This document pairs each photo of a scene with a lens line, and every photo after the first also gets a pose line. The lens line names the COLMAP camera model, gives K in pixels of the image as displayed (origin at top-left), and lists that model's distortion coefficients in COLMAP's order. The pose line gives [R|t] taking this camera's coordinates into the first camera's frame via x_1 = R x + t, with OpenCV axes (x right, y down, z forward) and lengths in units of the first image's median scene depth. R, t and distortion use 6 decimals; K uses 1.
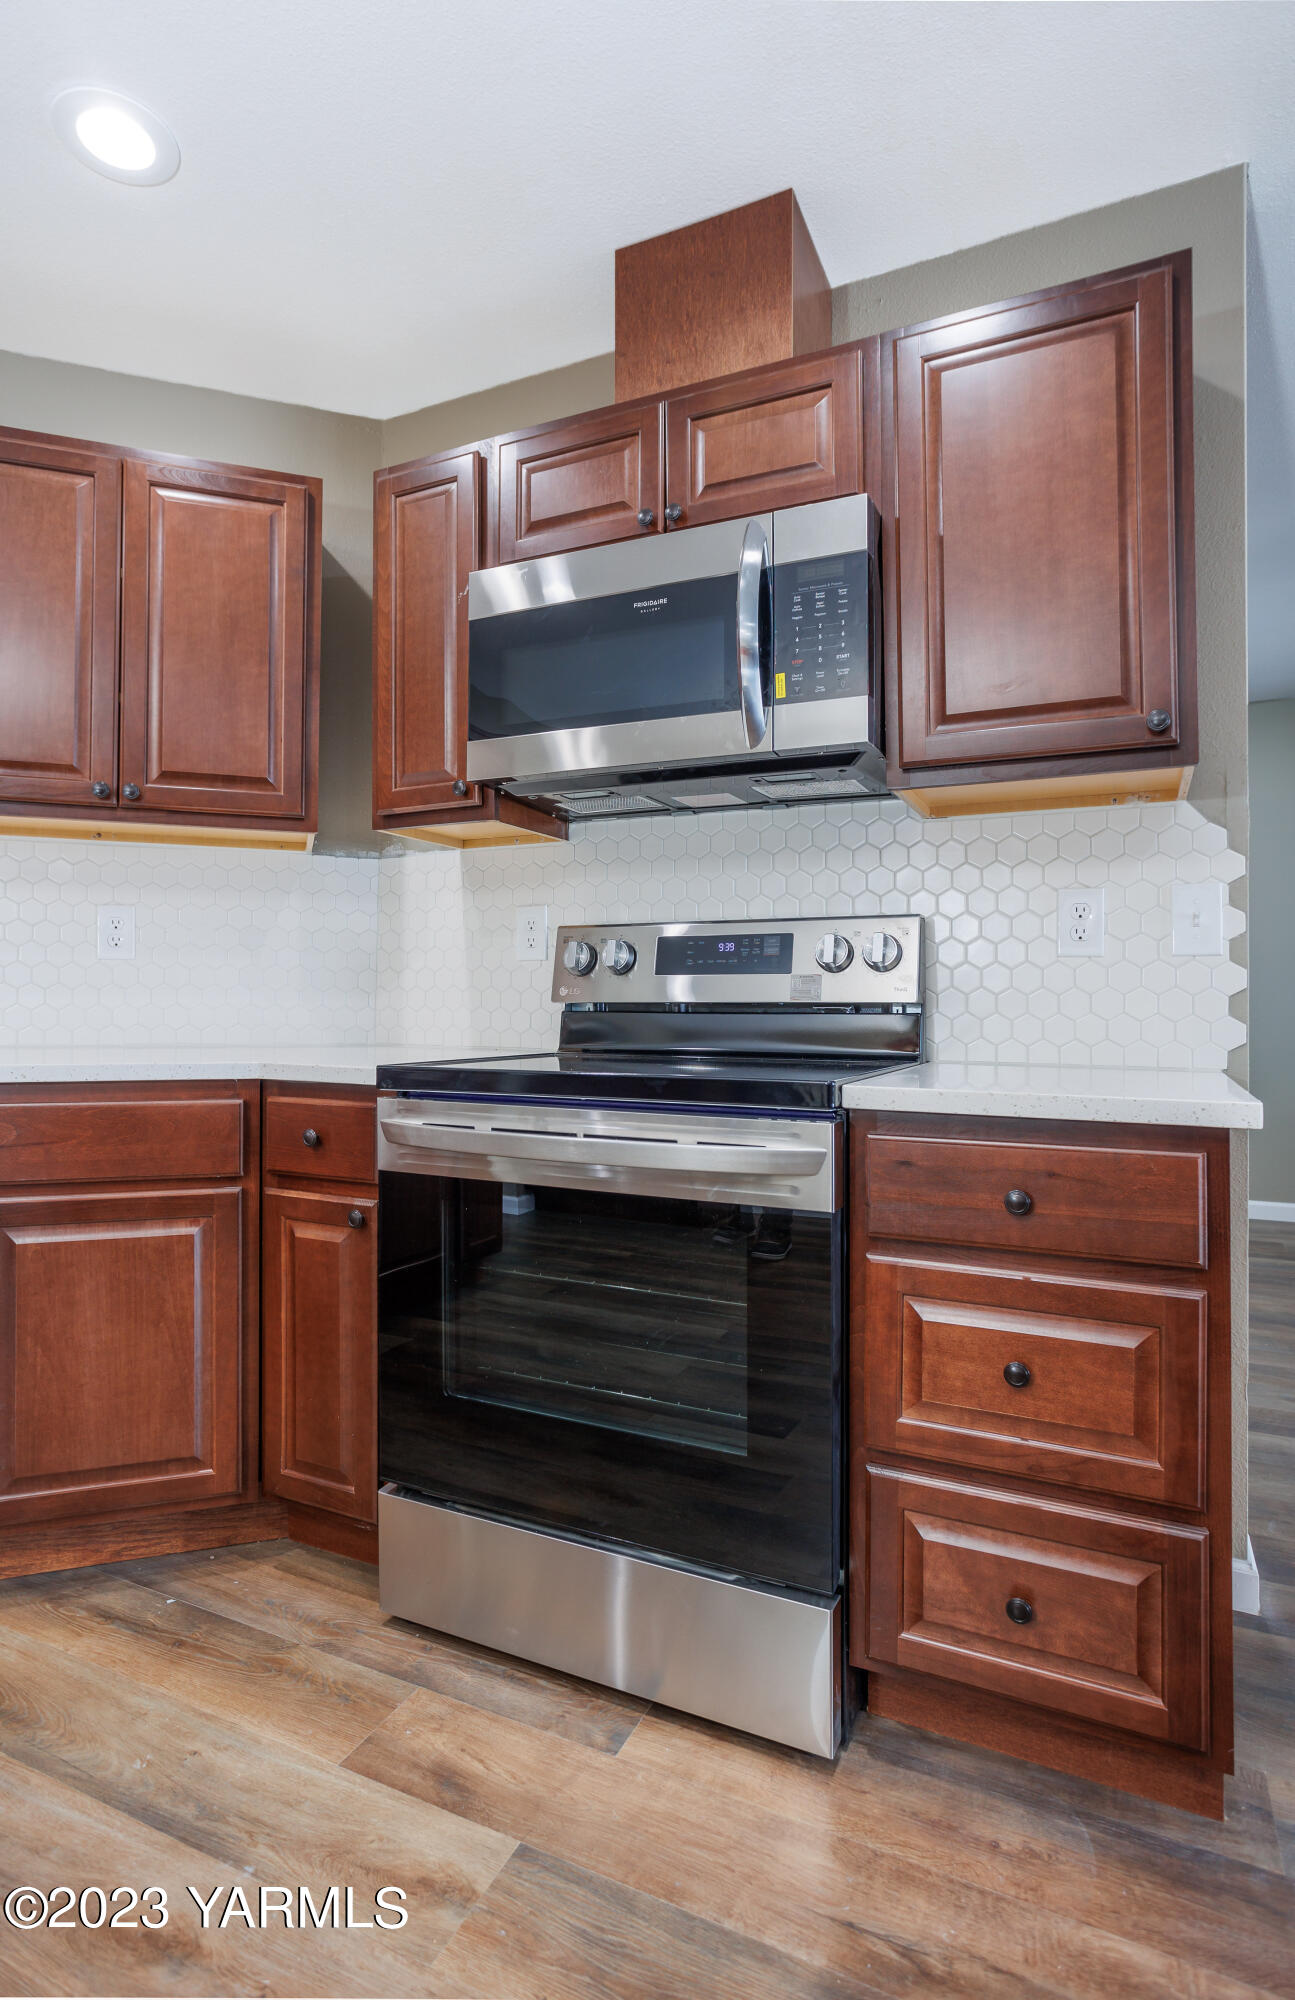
lens RADIAL K [[1003.3, 0, 634.3], [0, 1003.3, 966.7], [0, 0, 1]] dist [-0.018599, 0.010082]
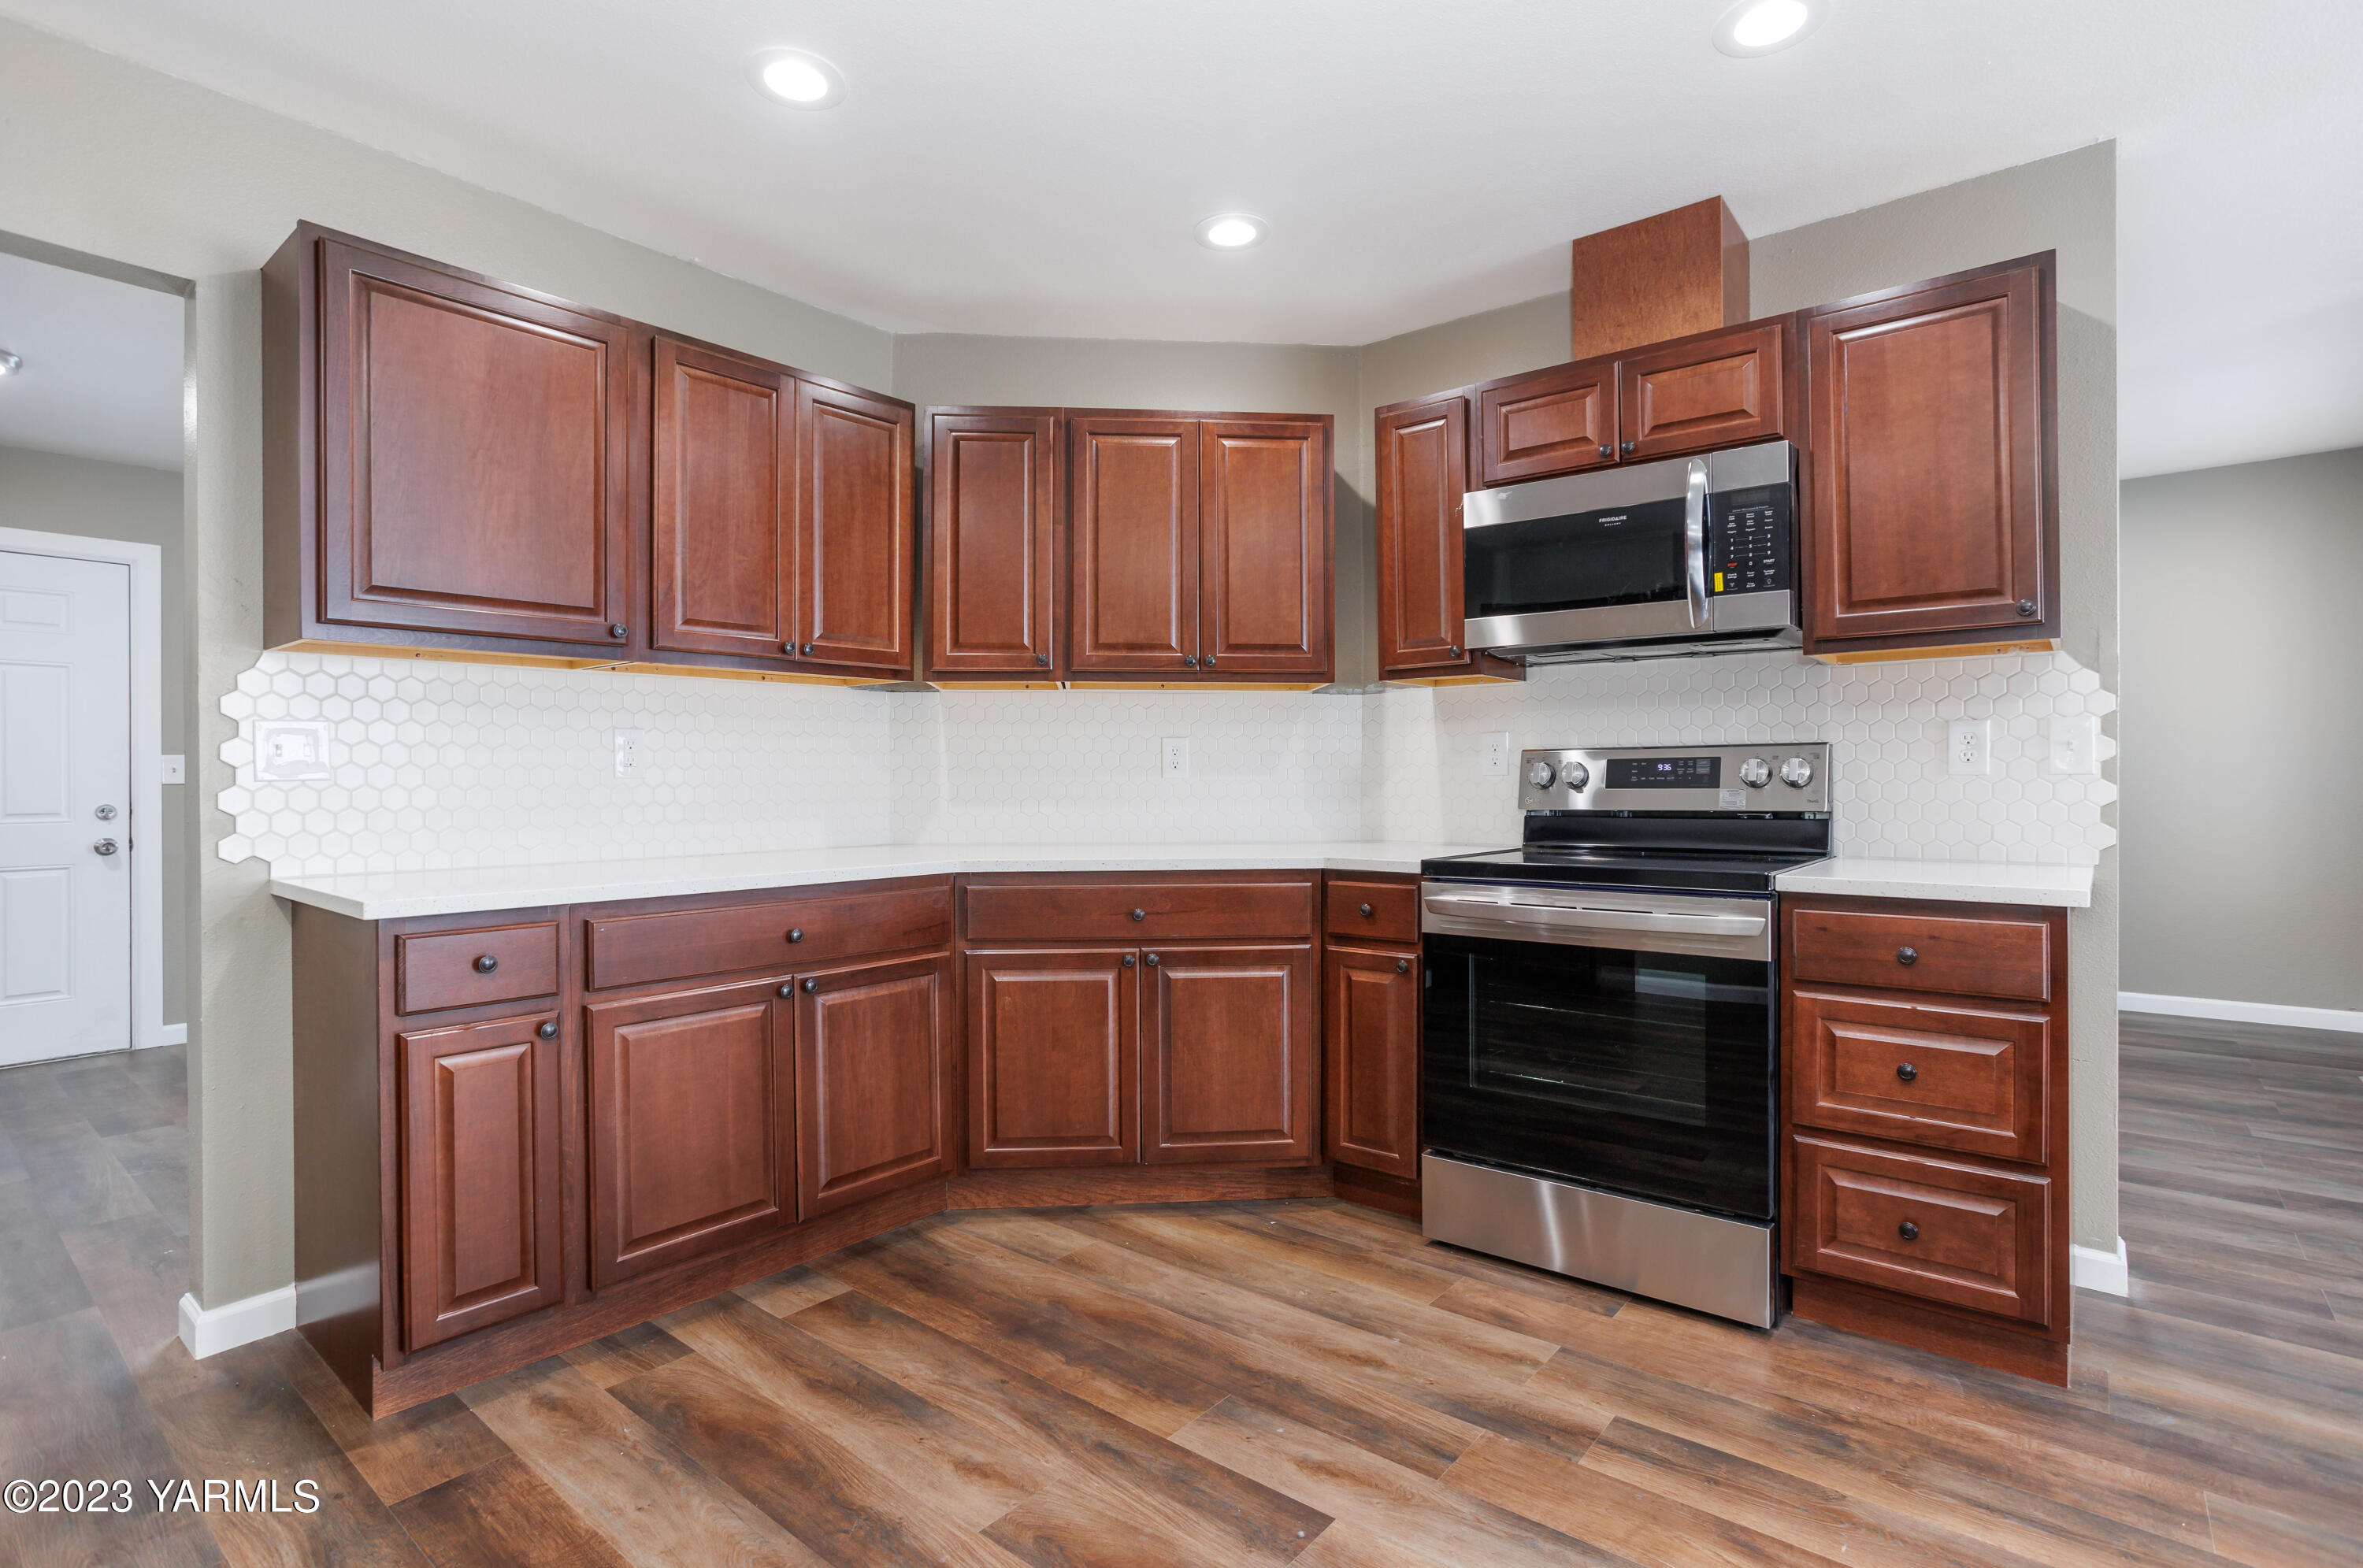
lens RADIAL K [[1127.8, 0, 1191.4], [0, 1127.8, 774.2], [0, 0, 1]] dist [-0.044248, 0.027174]
pose [[0.973551, -0.012438, -0.228132, -0.205078], [0.019538, 0.999392, 0.028892, -0.076611], [0.227634, -0.032585, 0.973201, -0.635757]]
